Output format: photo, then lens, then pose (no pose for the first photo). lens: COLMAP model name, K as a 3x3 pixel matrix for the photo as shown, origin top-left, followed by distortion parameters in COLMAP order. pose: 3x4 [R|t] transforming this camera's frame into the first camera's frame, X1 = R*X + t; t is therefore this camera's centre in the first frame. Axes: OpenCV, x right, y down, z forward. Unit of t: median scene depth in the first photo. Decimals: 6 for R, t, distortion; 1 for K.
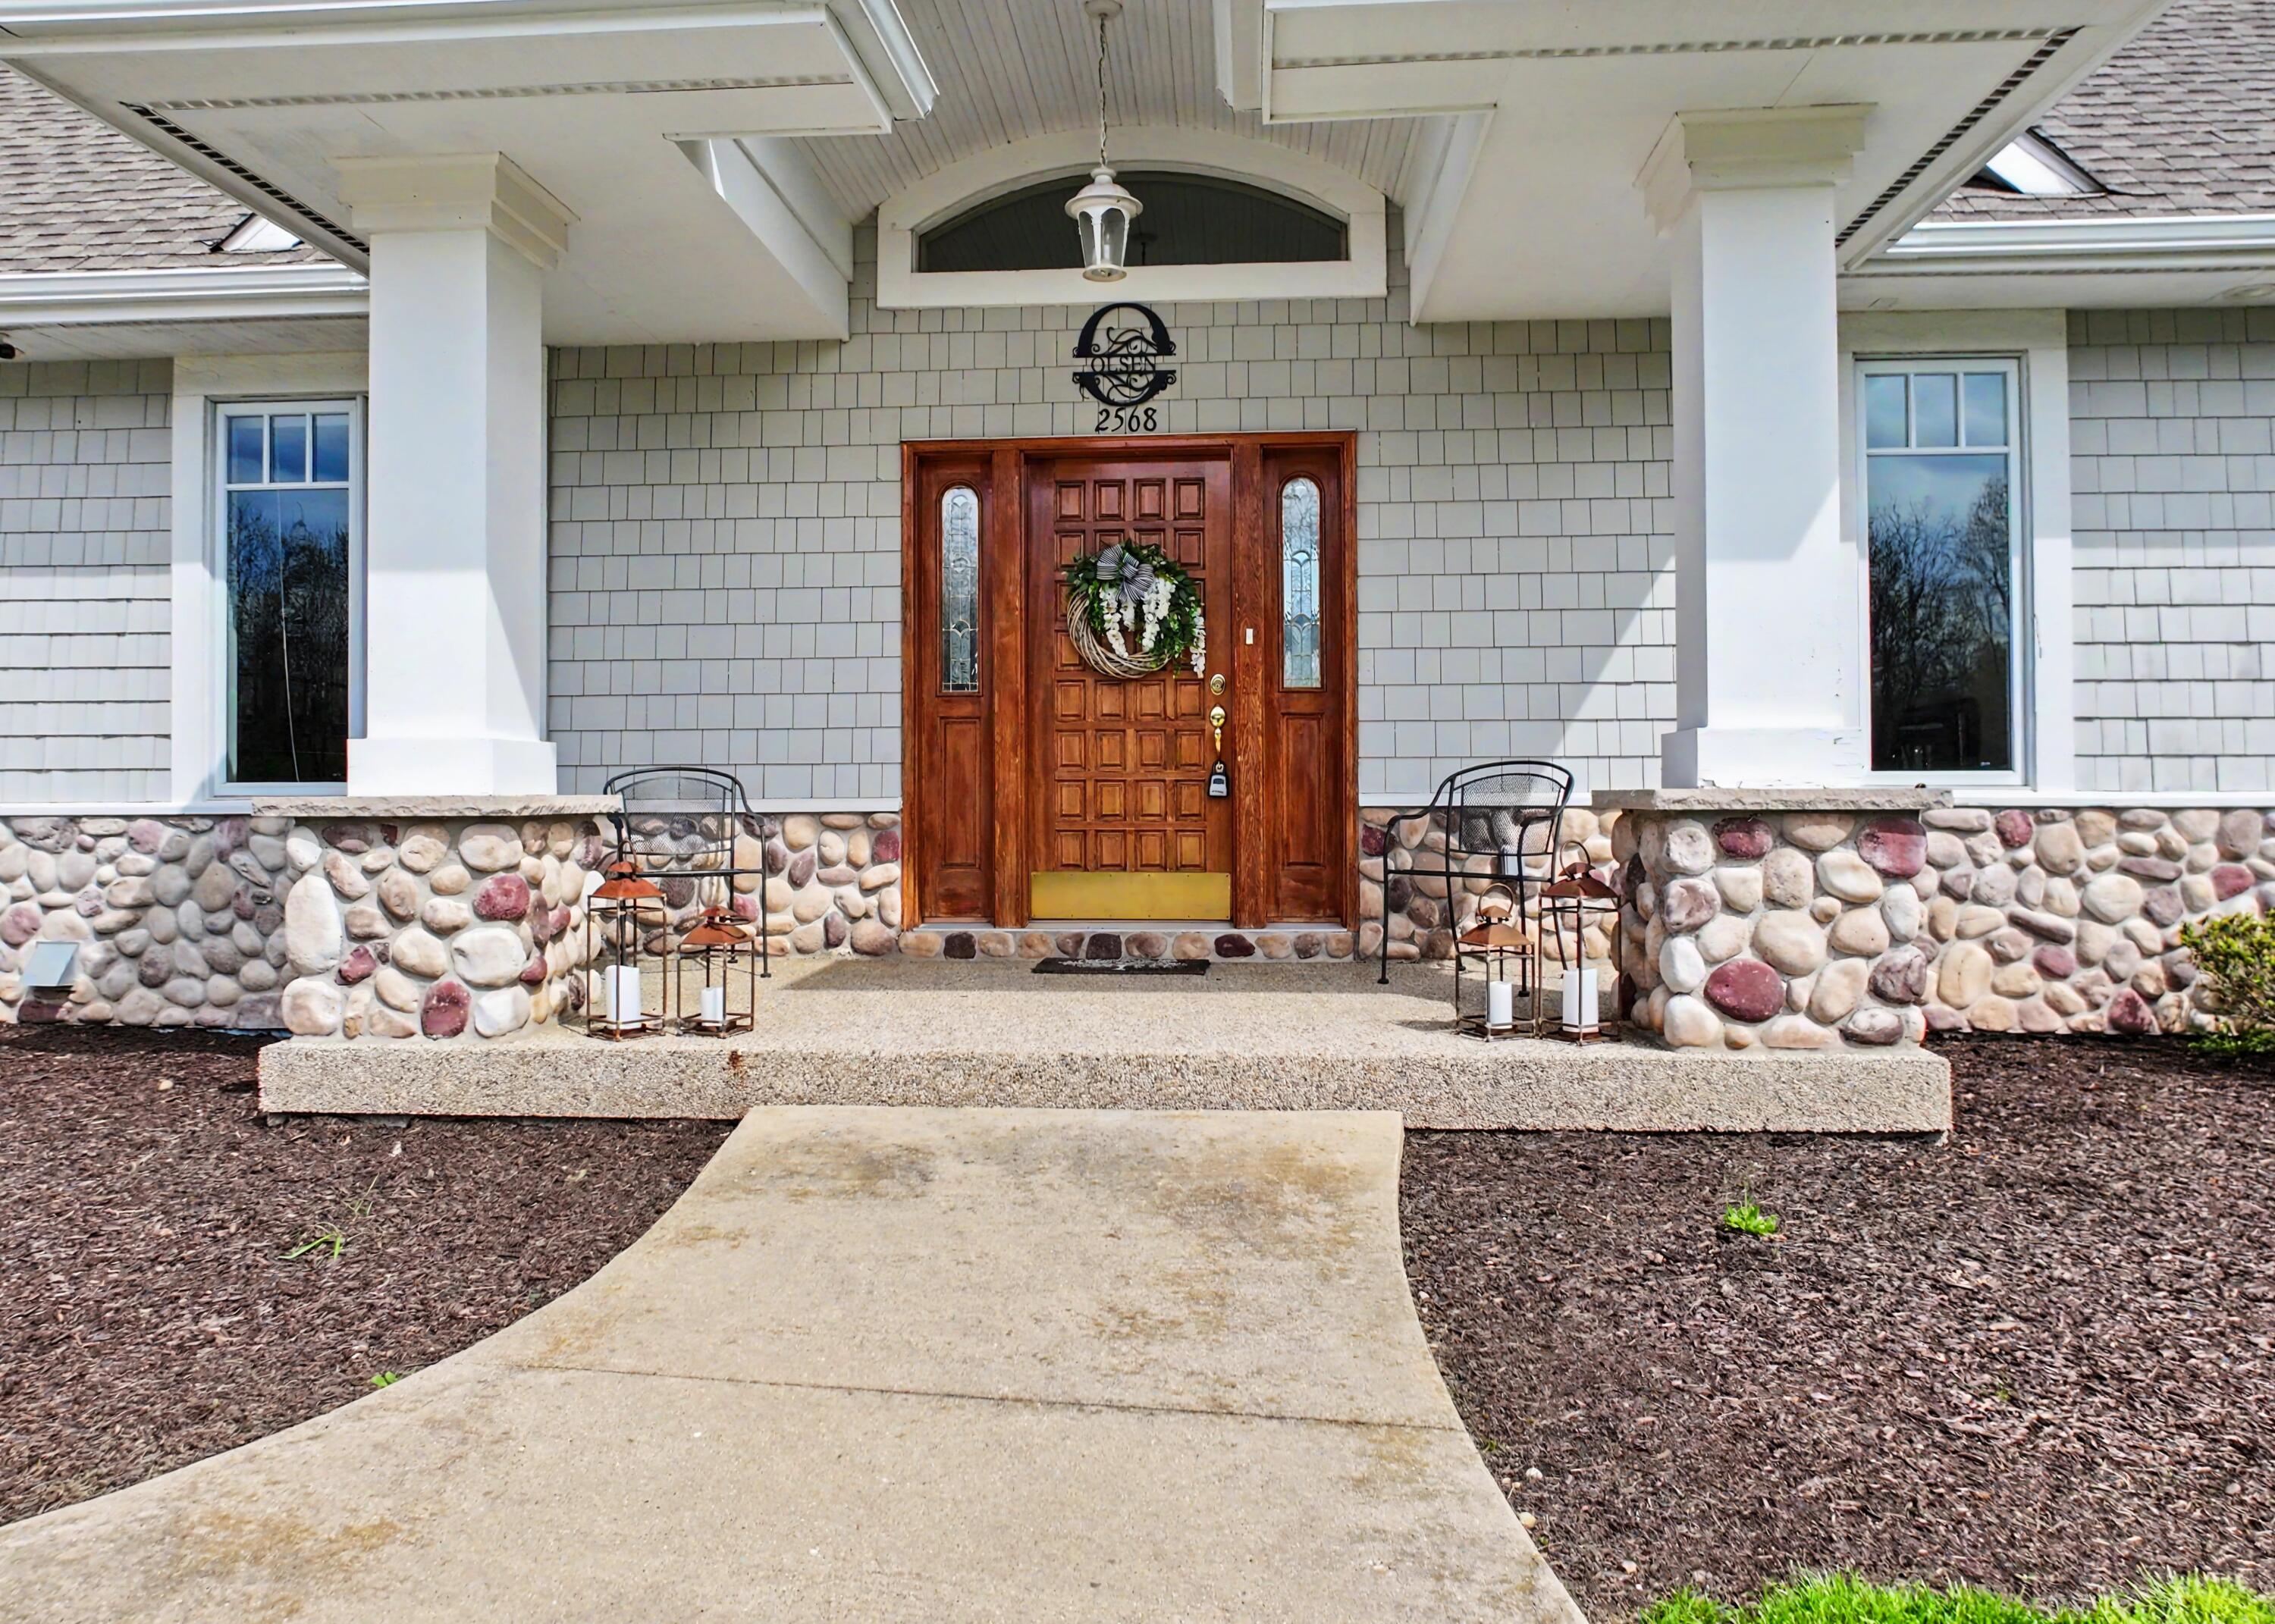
lens RADIAL K [[1578.6, 0, 1130.0], [0, 1578.6, 766.7], [0, 0, 1]] dist [-0.009724, -0.003751]
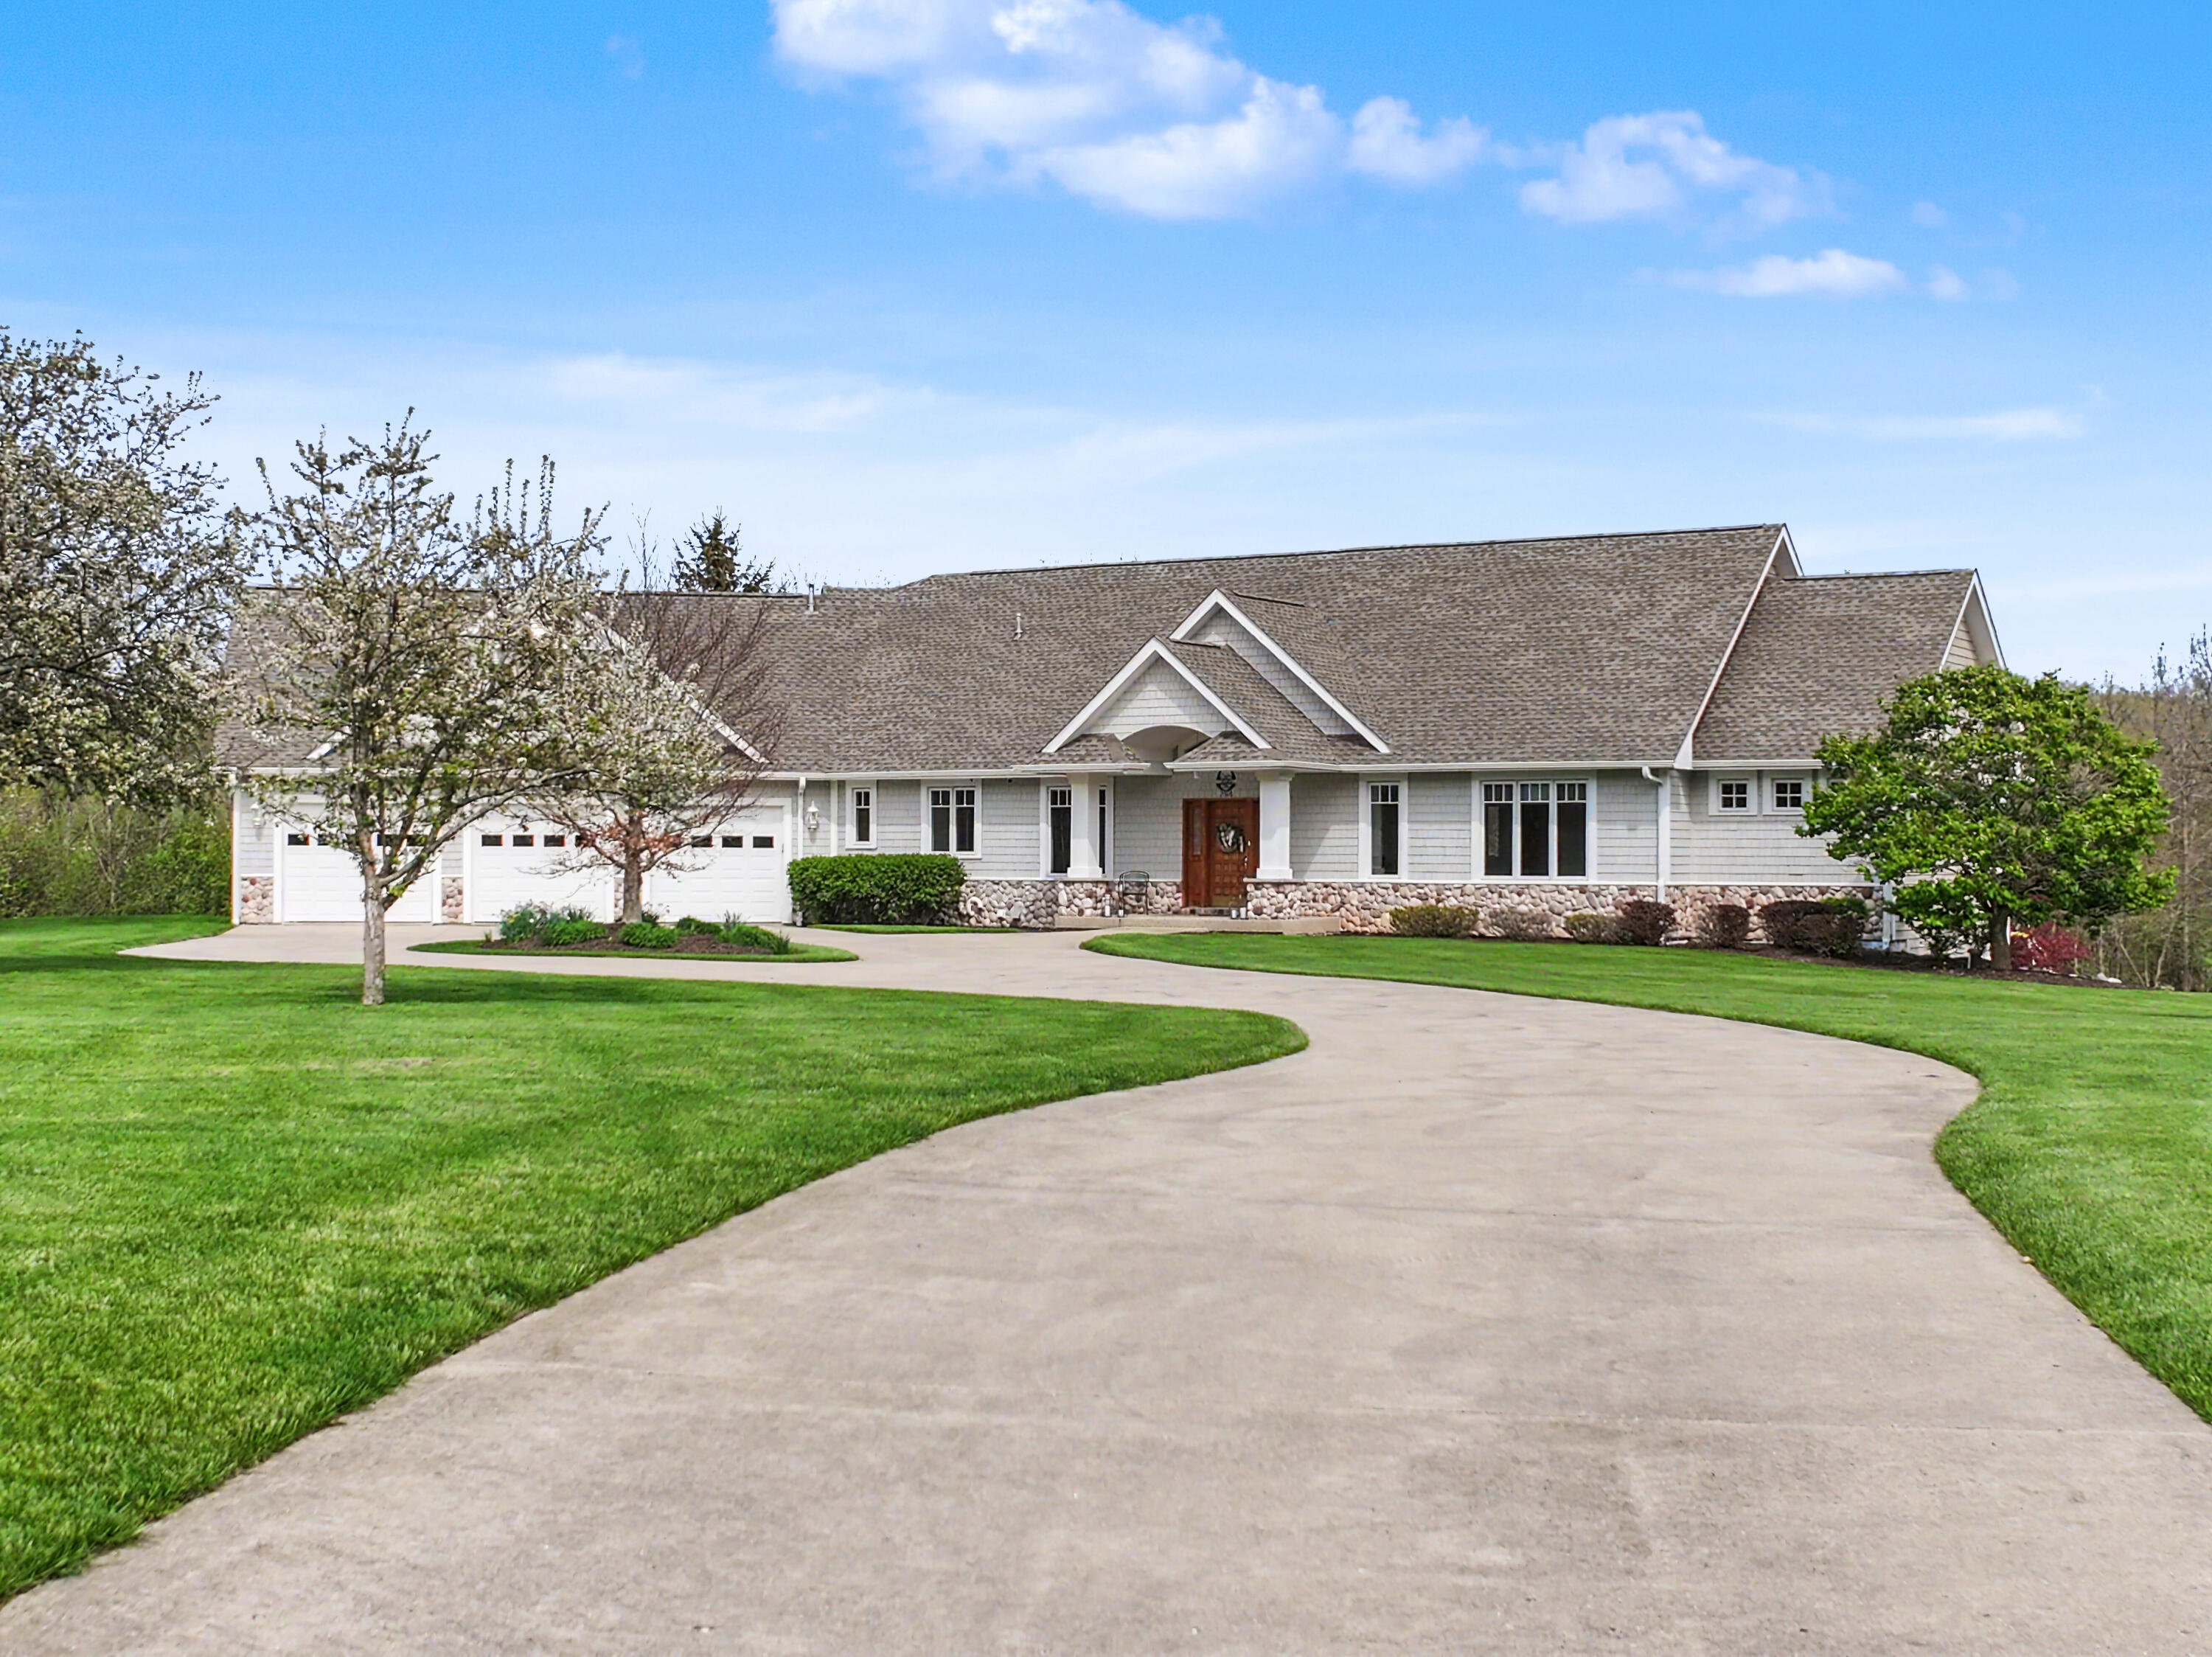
lens RADIAL K [[2845.0, 0, 1104.7], [0, 2845.0, 828.3], [0, 0, 1]] dist [-0.149240, 0.000000]
pose [[0.874542, 0.002476, -0.484944, 3.743712], [-0.000612, 0.999992, 0.004003, -0.162353], [0.484950, -0.003204, 0.874536, -6.449950]]
